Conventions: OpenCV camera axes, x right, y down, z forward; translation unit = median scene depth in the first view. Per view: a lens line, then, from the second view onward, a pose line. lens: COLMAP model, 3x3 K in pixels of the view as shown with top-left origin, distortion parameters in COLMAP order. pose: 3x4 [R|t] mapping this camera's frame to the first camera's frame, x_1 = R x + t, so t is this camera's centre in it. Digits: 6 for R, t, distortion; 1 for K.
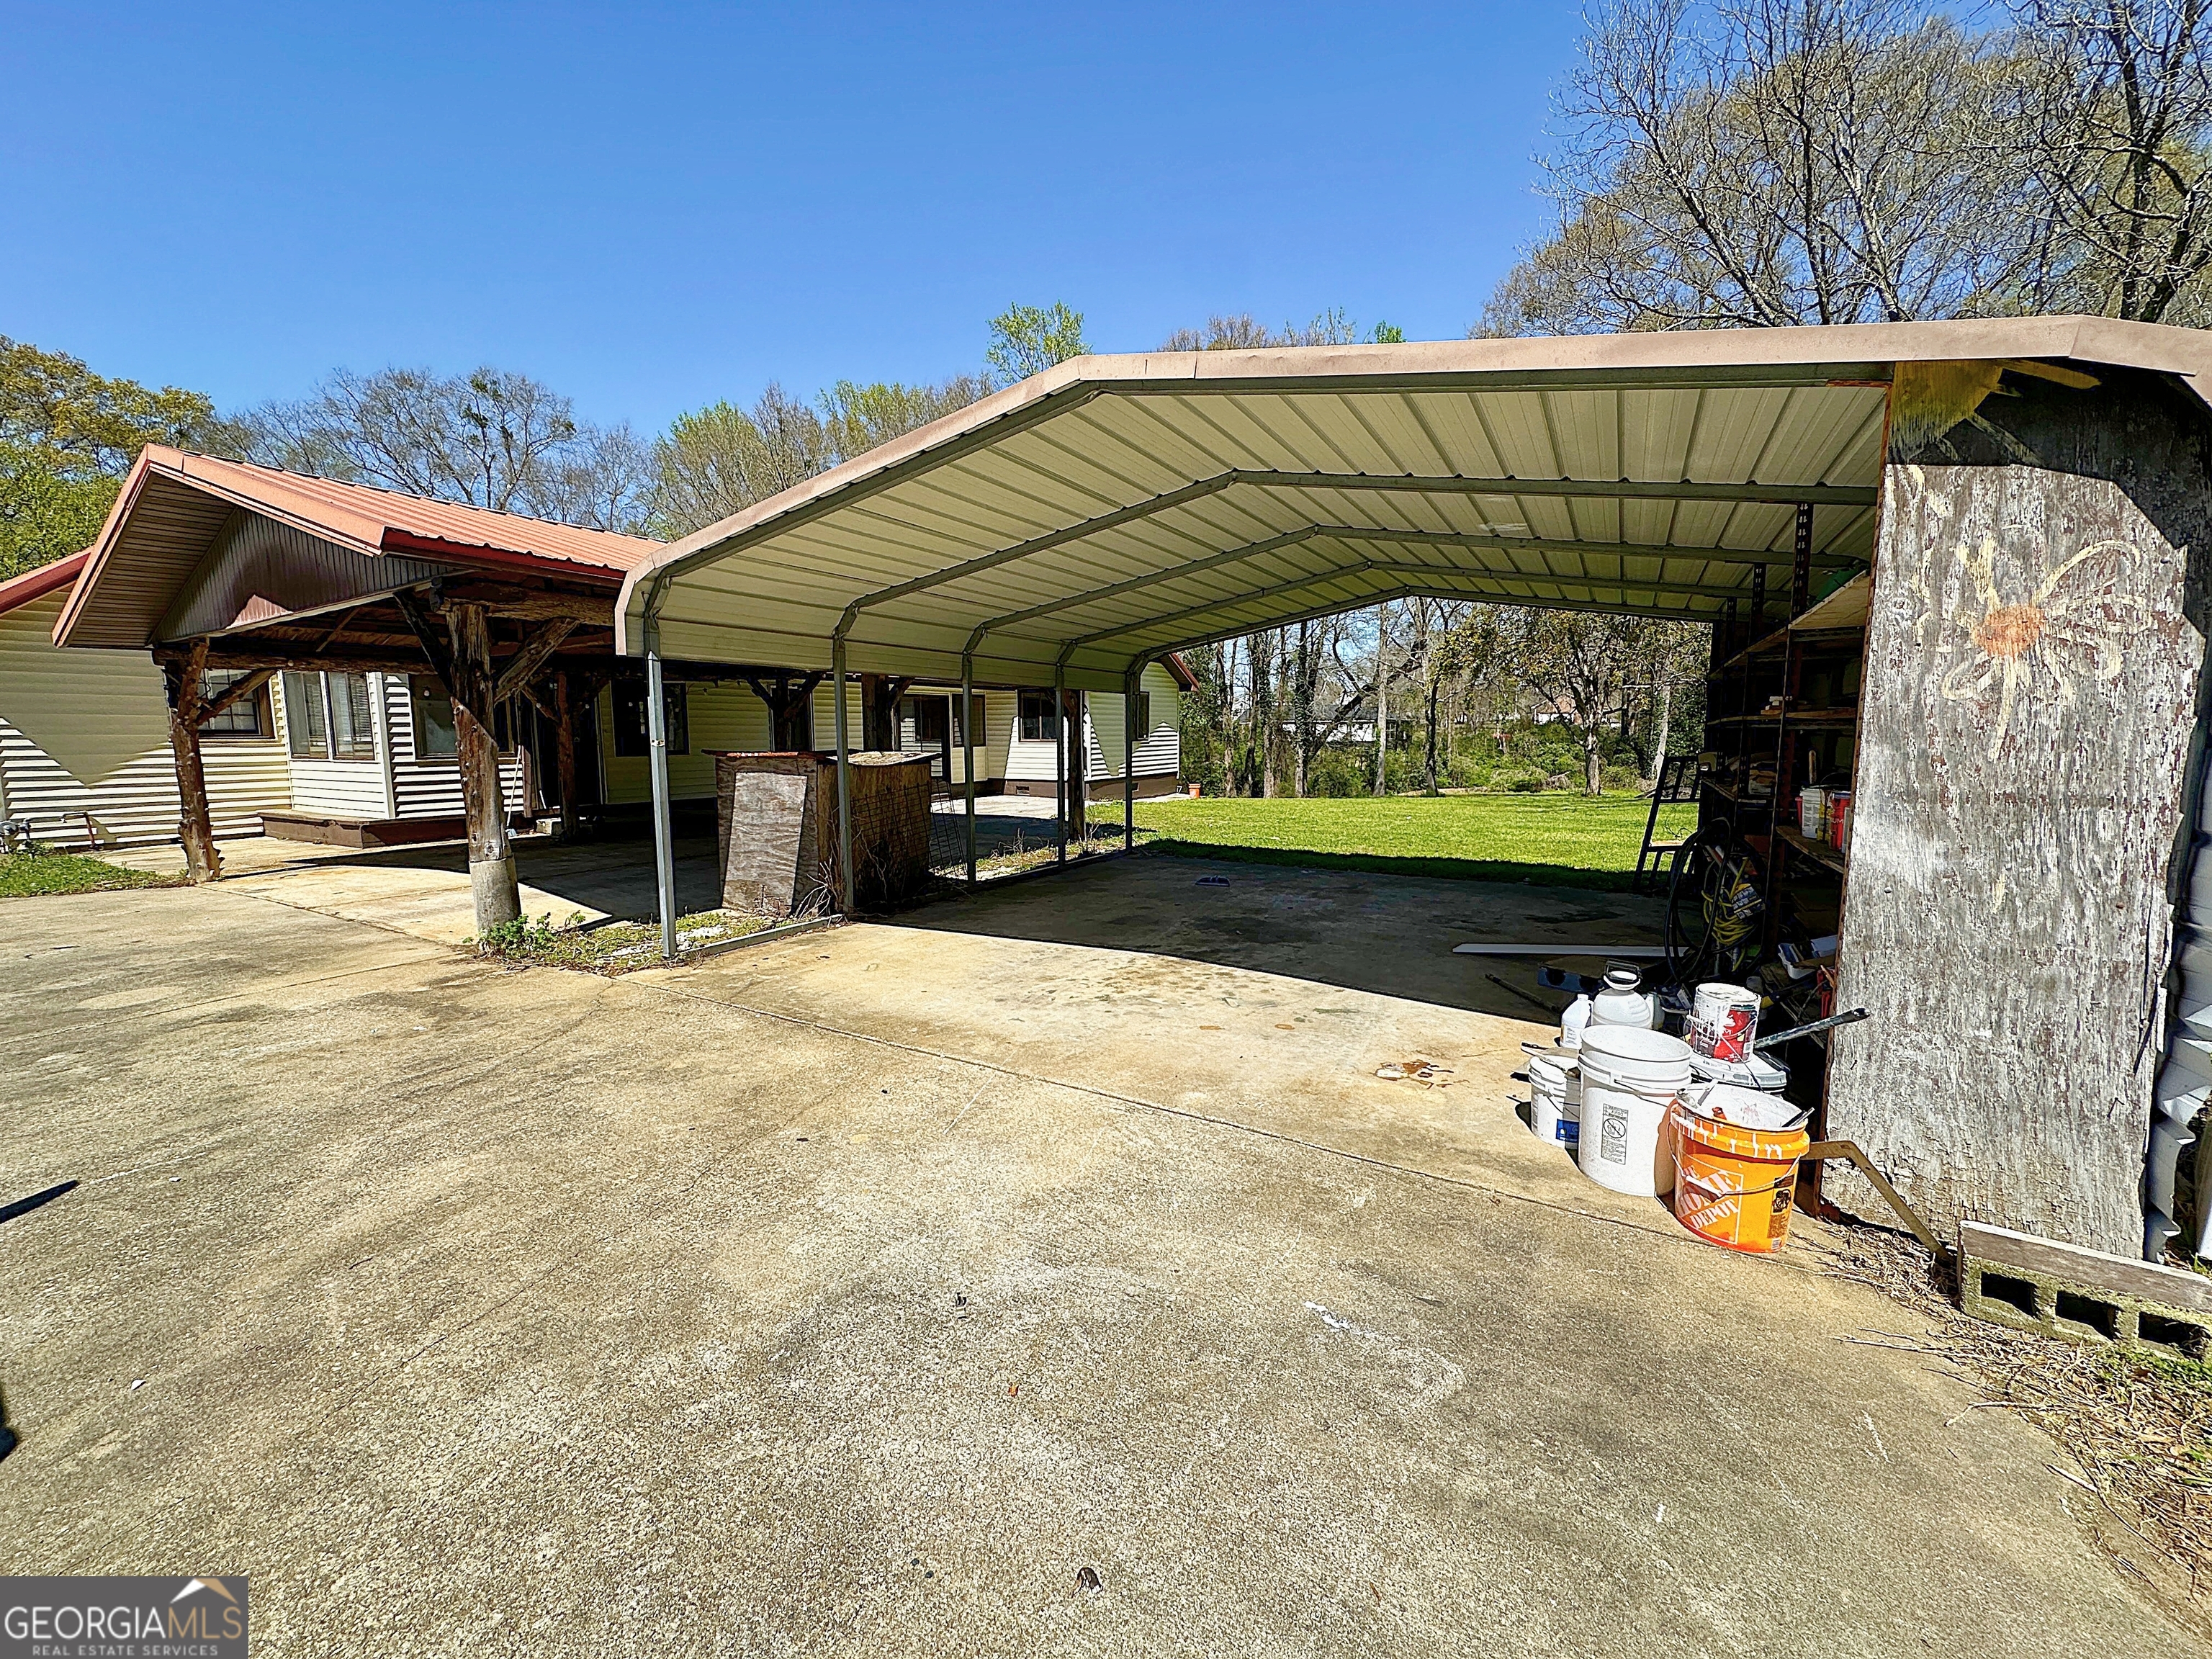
lens RADIAL K [[882.3, 0, 1102.8], [0, 882.3, 835.0], [0, 0, 1]] dist [-0.000162, -0.000028]
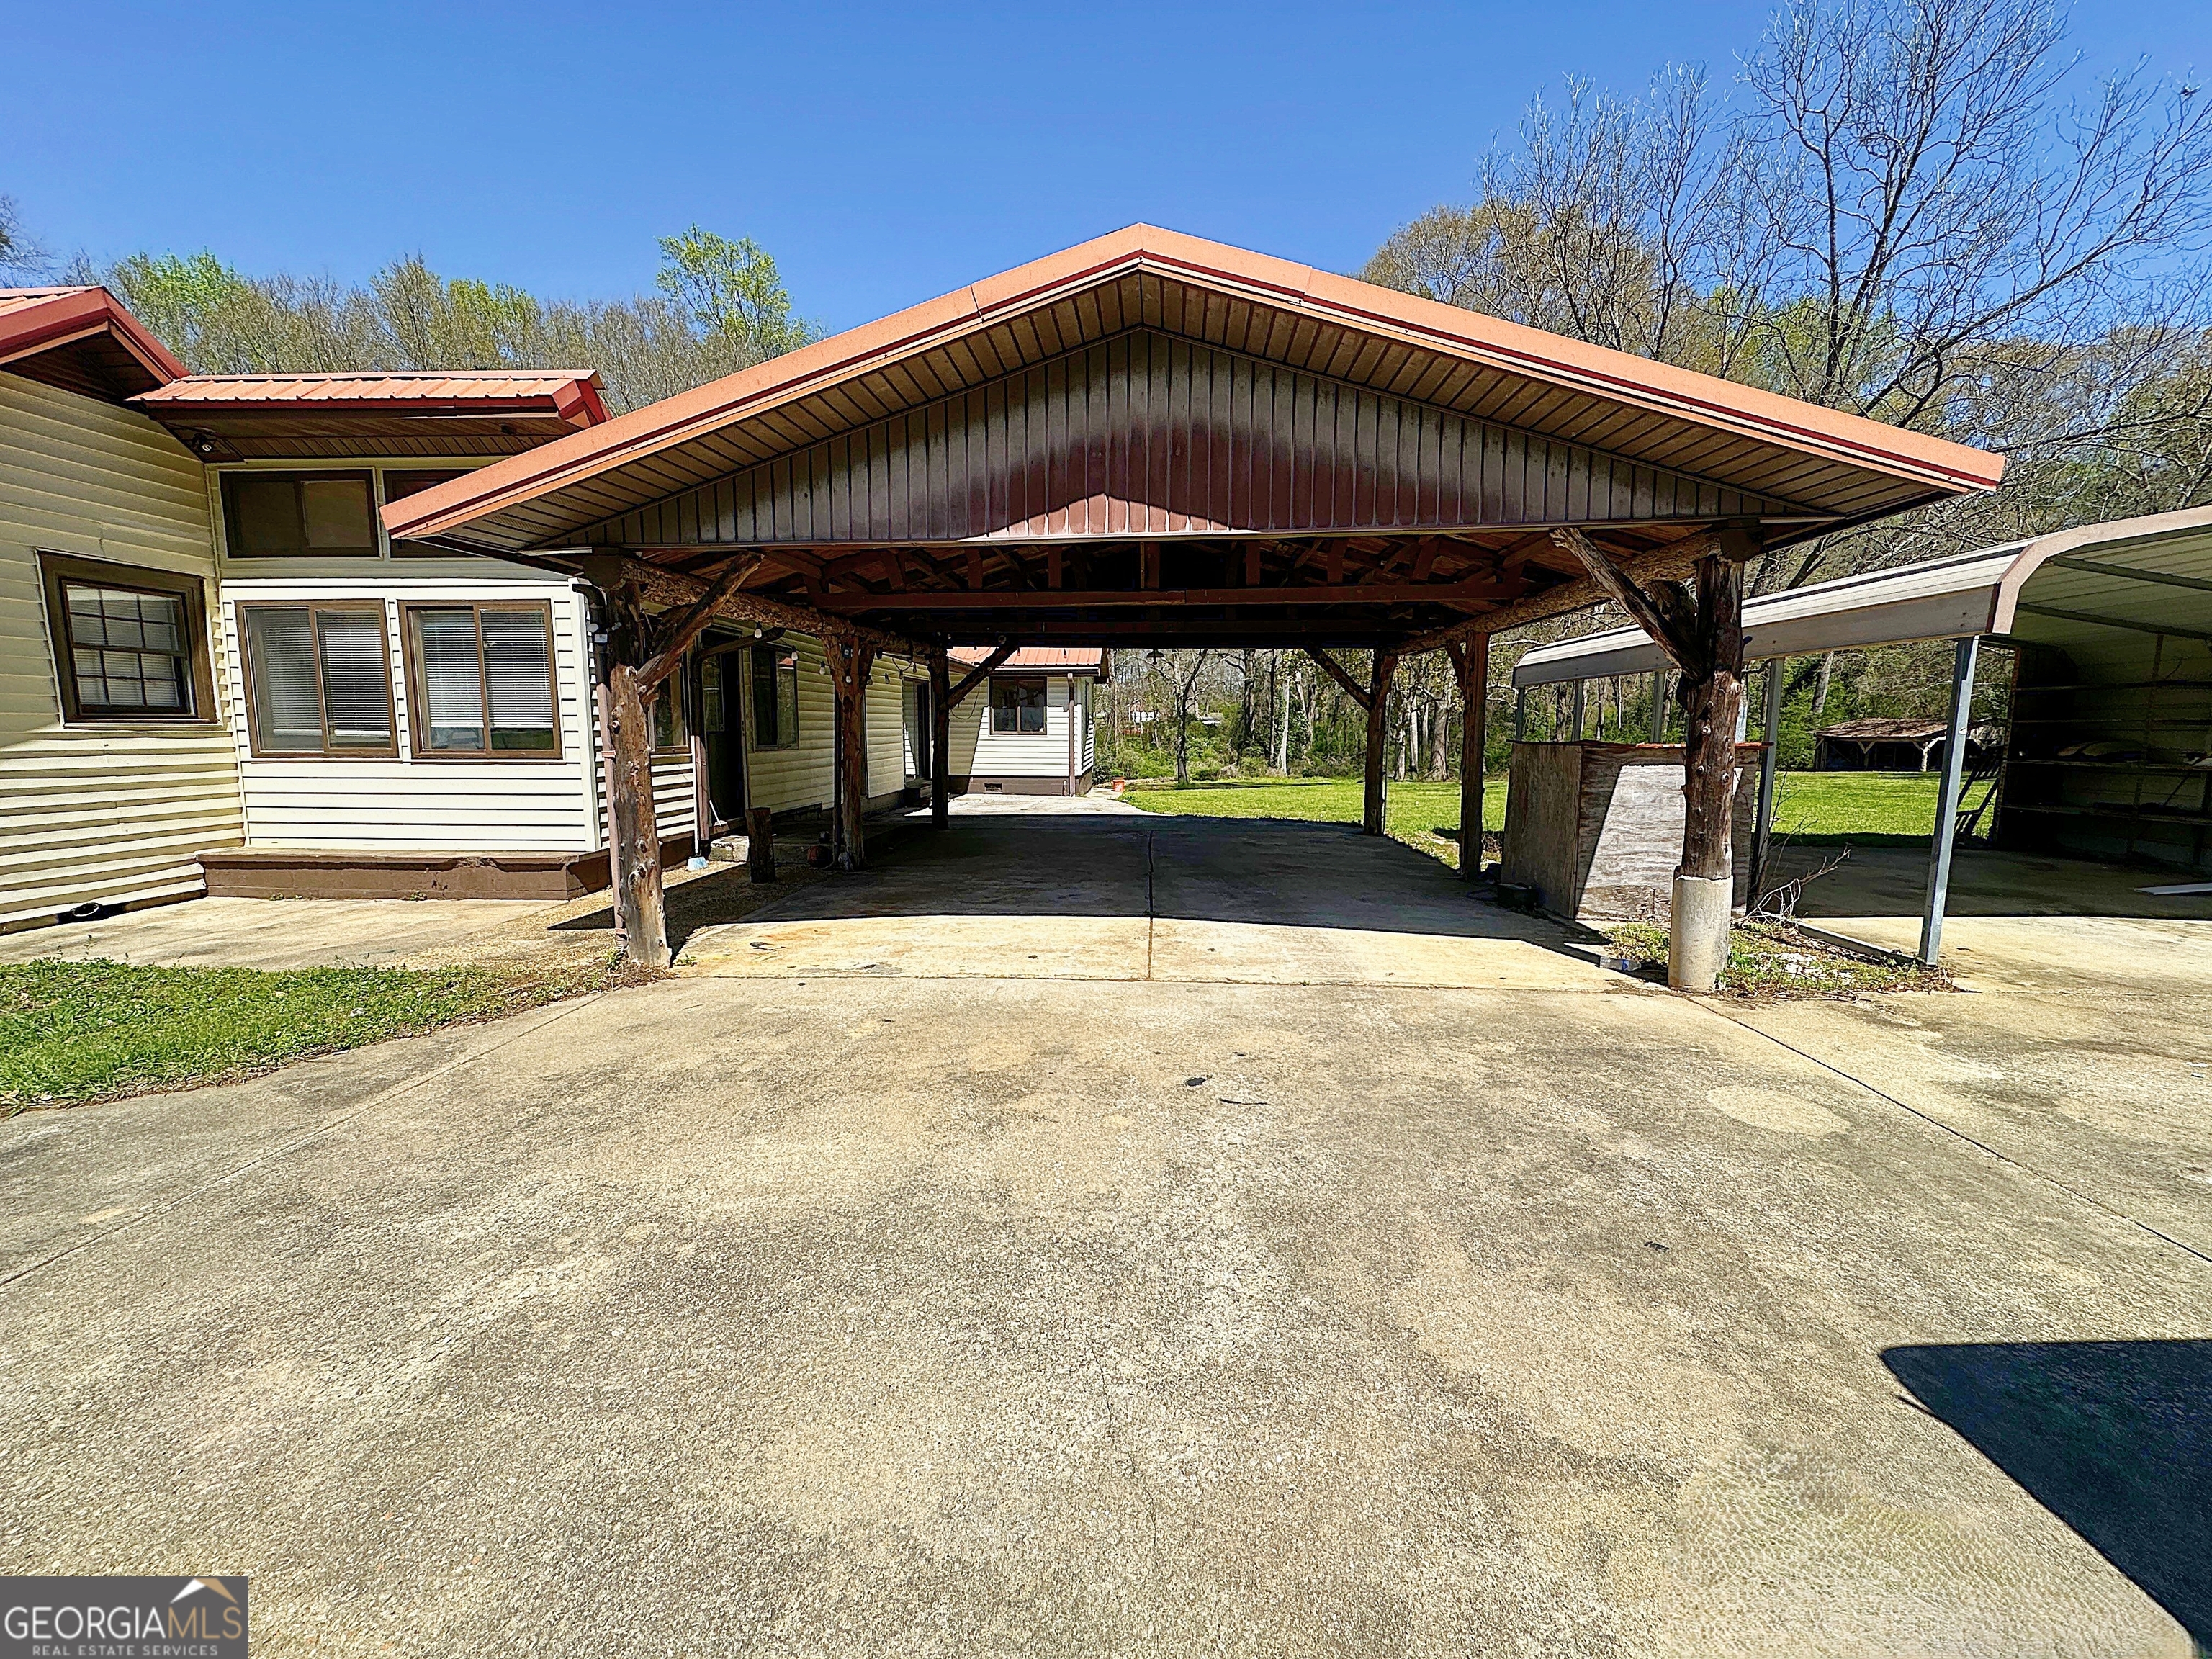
lens RADIAL K [[882.3, 0, 1104.3], [0, 882.3, 826.8], [0, 0, 1]] dist [-0.000162, -0.000028]
pose [[0.887312, -0.043978, 0.459067, -0.694521], [0.045360, 0.998938, 0.008021, -0.021418], [-0.458933, 0.013706, 0.888365, 0.241386]]
